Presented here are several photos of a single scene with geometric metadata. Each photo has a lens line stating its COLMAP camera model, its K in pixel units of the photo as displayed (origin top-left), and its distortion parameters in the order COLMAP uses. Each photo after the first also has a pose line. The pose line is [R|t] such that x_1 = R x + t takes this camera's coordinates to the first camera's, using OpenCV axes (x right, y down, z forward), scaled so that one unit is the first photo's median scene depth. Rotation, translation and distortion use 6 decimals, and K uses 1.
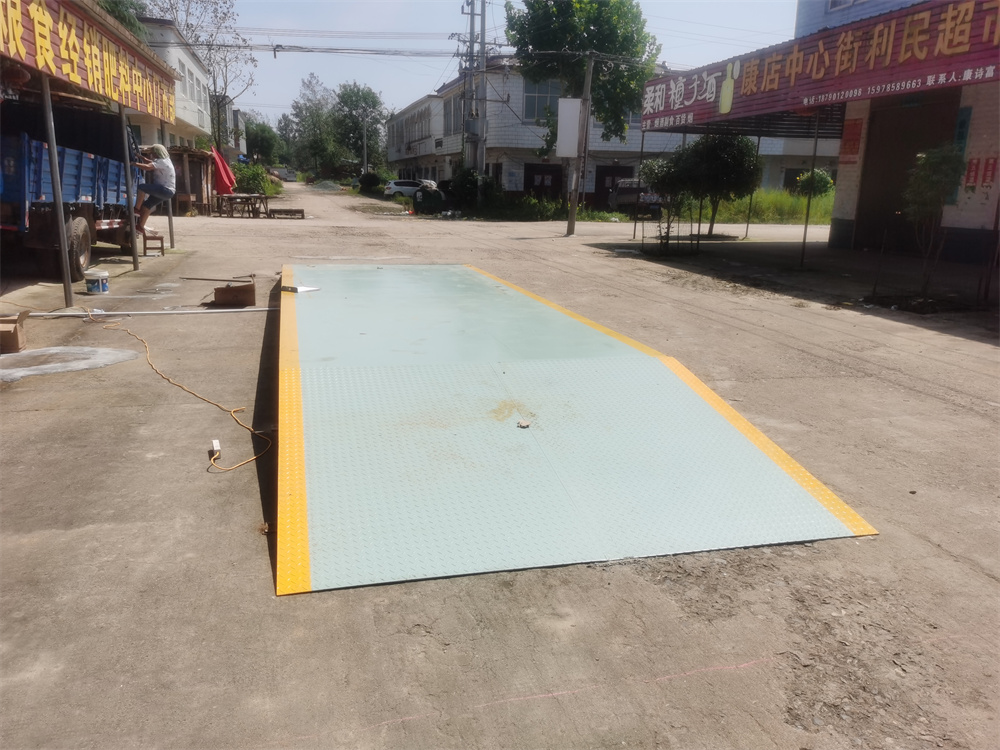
lens RADIAL K [[785.7, 0, 484.2], [0, 785.7, 376.0], [0, 0, 1]] dist [0.049901, -0.038632]
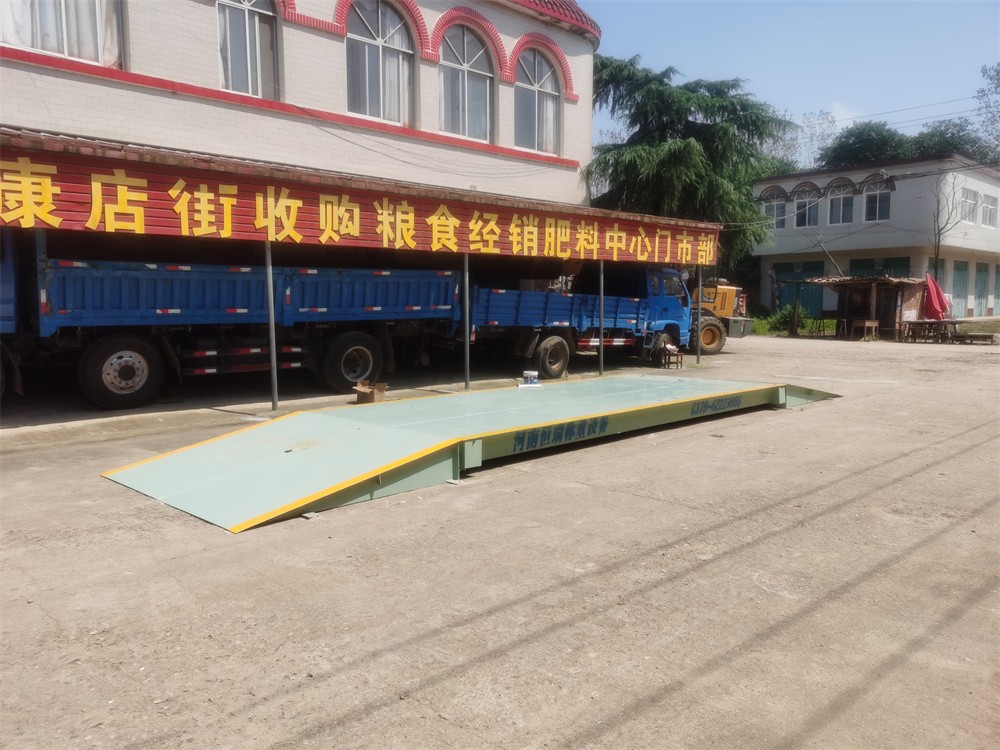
lens RADIAL K [[764.8, 0, 492.1], [0, 764.8, 373.1], [0, 0, 1]] dist [0.052663, -0.045605]
pose [[0.508210, 0.051513, -0.859691, 0.430026], [-0.187994, 0.980773, -0.052365, -0.024653], [0.840465, 0.188230, 0.508123, 0.132585]]
